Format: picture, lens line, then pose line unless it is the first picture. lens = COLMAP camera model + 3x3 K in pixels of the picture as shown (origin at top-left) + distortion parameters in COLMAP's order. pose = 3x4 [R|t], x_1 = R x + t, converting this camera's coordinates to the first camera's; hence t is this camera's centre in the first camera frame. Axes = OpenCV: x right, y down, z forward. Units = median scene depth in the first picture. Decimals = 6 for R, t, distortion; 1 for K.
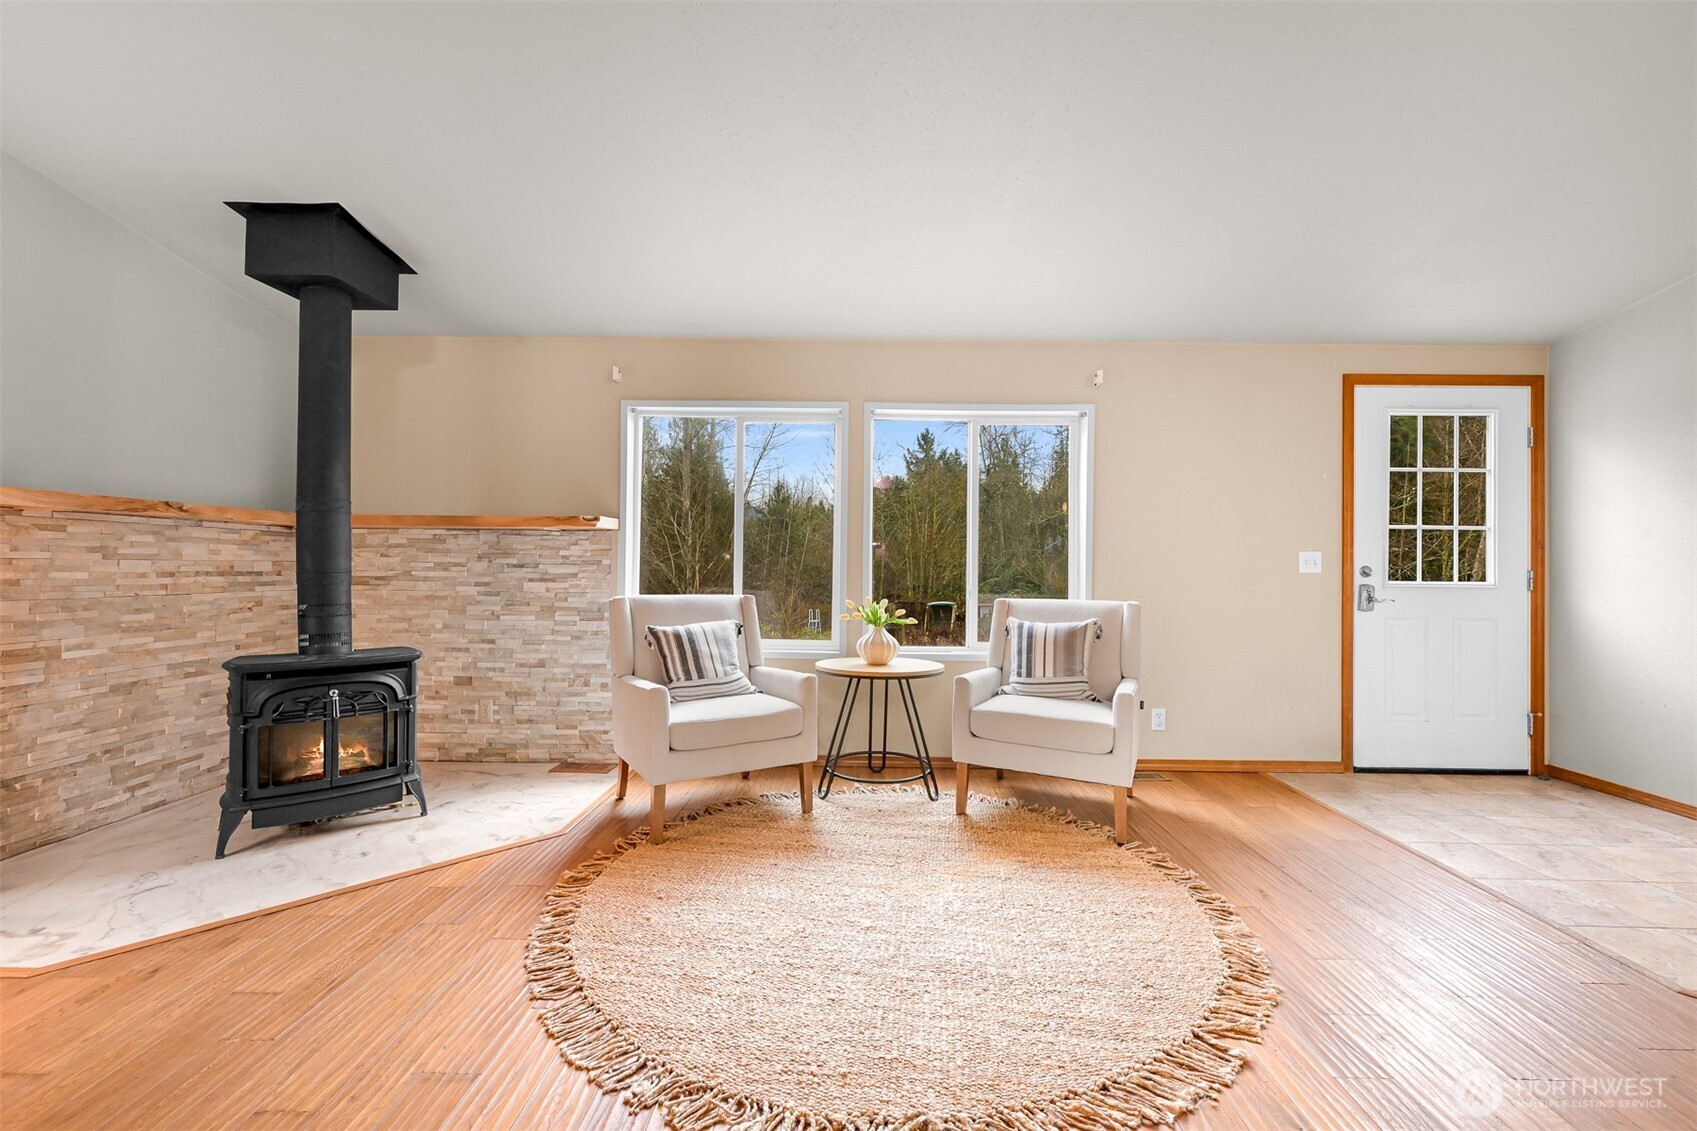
lens RADIAL K [[671.2, 0, 856.5], [0, 671.2, 564.4], [0, 0, 1]] dist [0.002222, -0.000533]
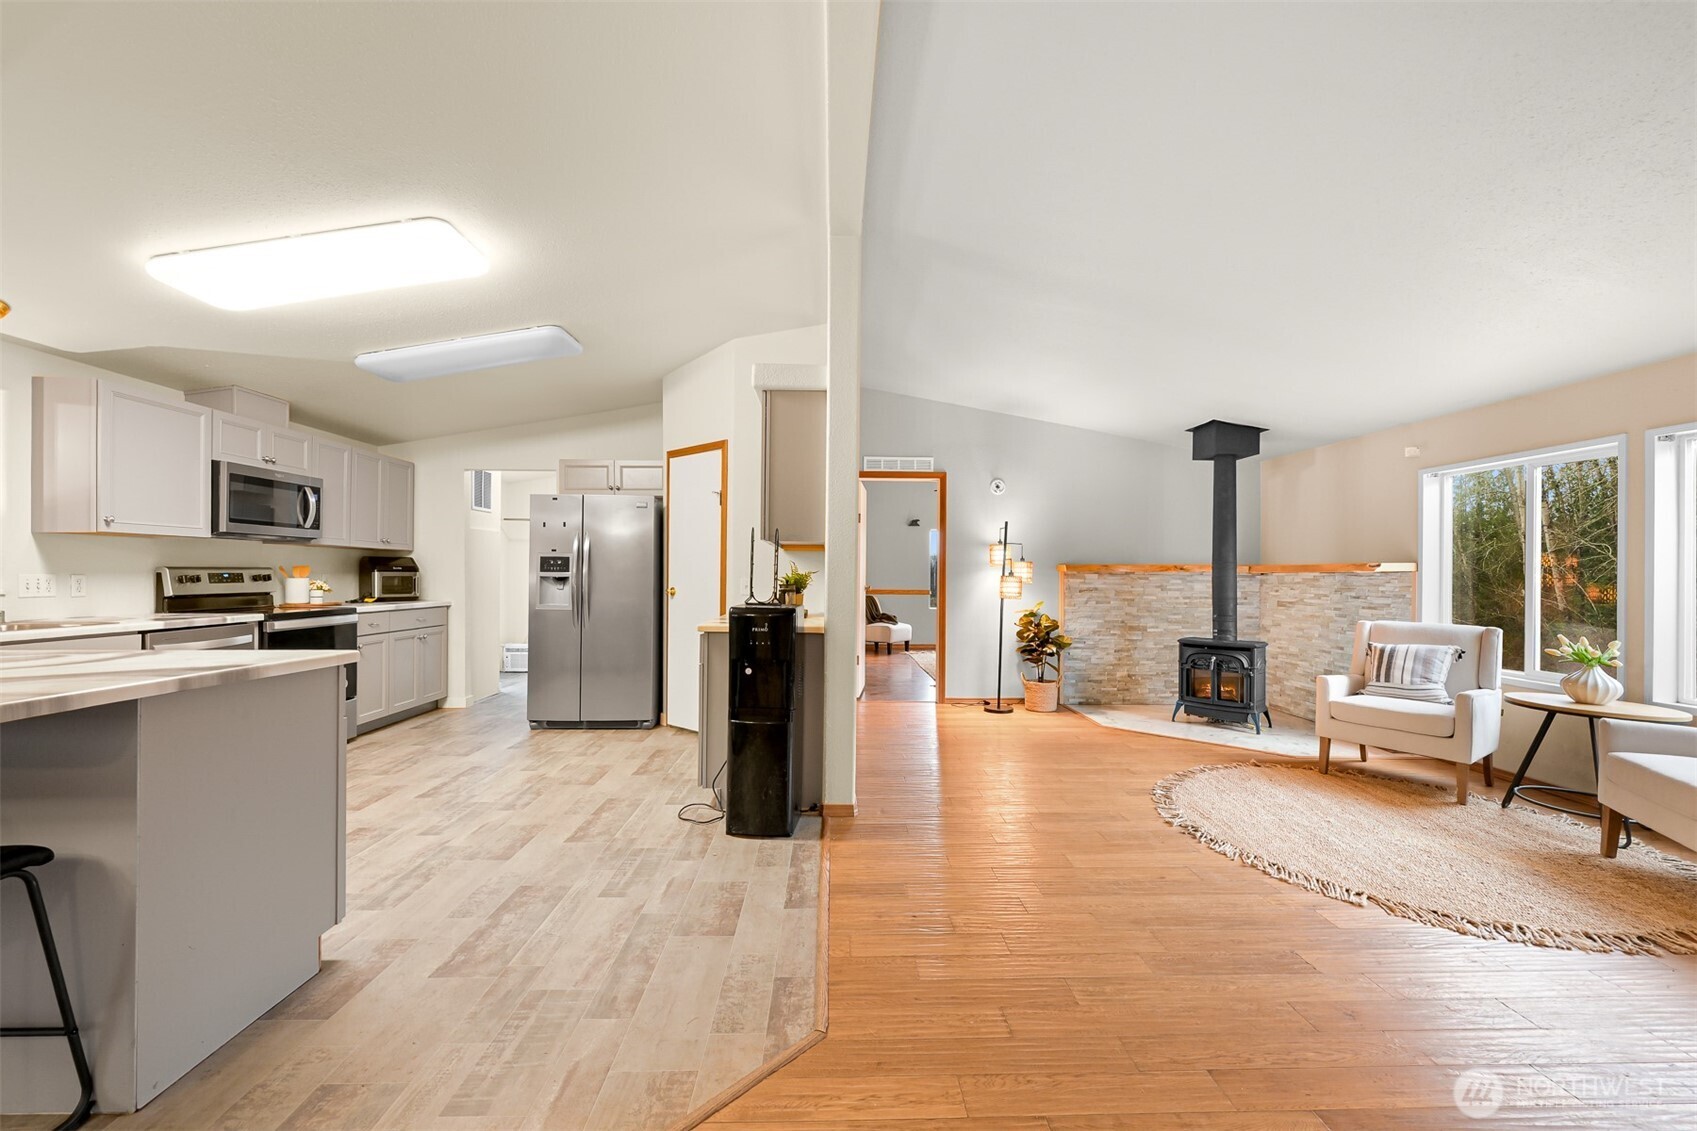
lens RADIAL K [[671.2, 0, 855.4], [0, 671.2, 573.2], [0, 0, 1]] dist [0.002222, -0.000533]
pose [[0.050660, -0.010999, -0.998655, 1.046451], [-0.004633, 0.999926, -0.011248, -0.034013], [0.998705, 0.005196, 0.050605, -0.167889]]
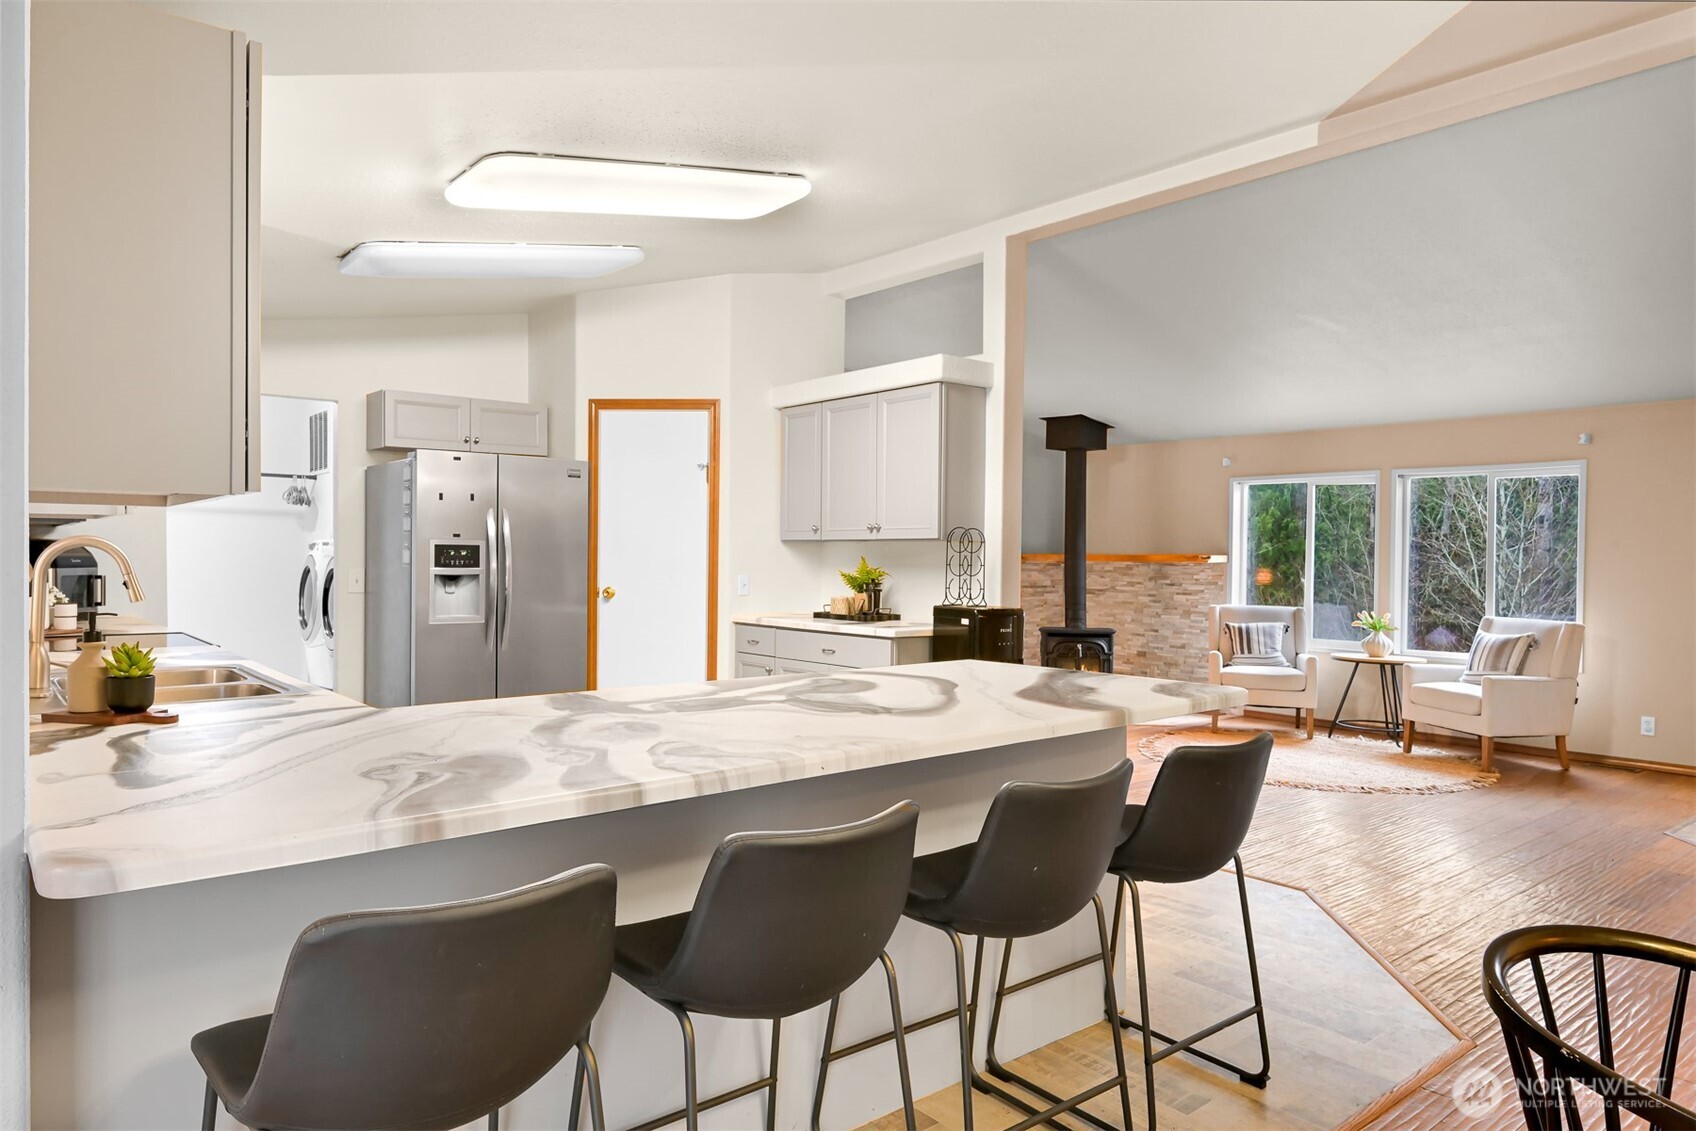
lens RADIAL K [[1068.5, 0, 848.5], [0, 1068.5, 566.4], [0, 0, 1]] dist [-0.022392, -0.000456]
pose [[0.649615, 0.006024, -0.760240, 1.118590], [-0.001913, 0.999978, 0.006288, -0.067113], [0.760261, -0.002630, 0.649612, -1.488798]]
